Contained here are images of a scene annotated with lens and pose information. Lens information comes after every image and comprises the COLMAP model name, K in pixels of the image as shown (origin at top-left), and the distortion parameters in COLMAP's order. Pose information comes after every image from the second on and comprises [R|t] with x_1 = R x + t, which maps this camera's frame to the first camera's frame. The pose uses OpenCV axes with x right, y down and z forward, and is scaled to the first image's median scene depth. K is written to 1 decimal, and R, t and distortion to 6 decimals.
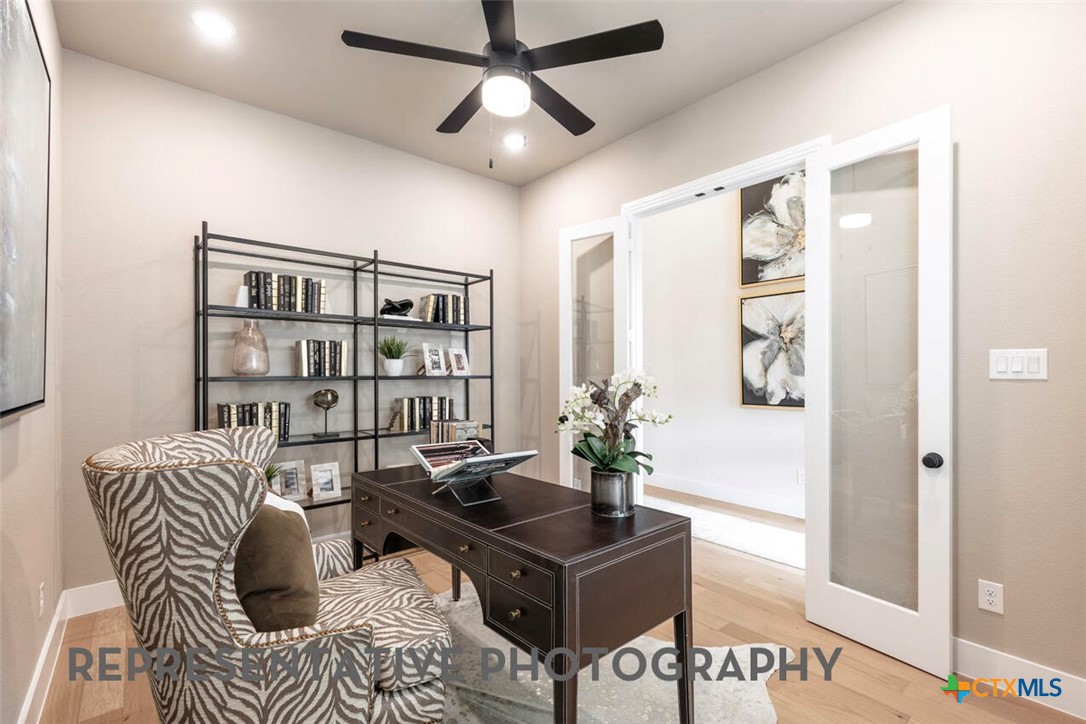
lens RADIAL K [[488.1, 0, 548.3], [0, 488.1, 373.9], [0, 0, 1]] dist [0.002368, 0.000144]
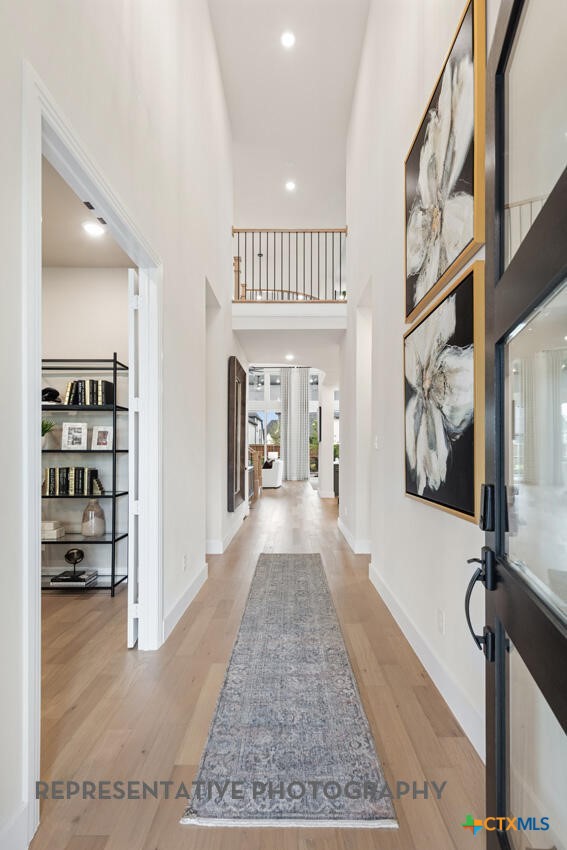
lens RADIAL K [[404.3, 0, 285.6], [0, 404.3, 449.1], [0, 0, 1]] dist [0.002429, 0.000242]
pose [[0.774150, -0.000519, -0.633003, 0.764831], [0.002099, 0.999996, 0.001747, 0.001045], [0.632999, -0.002681, 0.774148, 0.554431]]
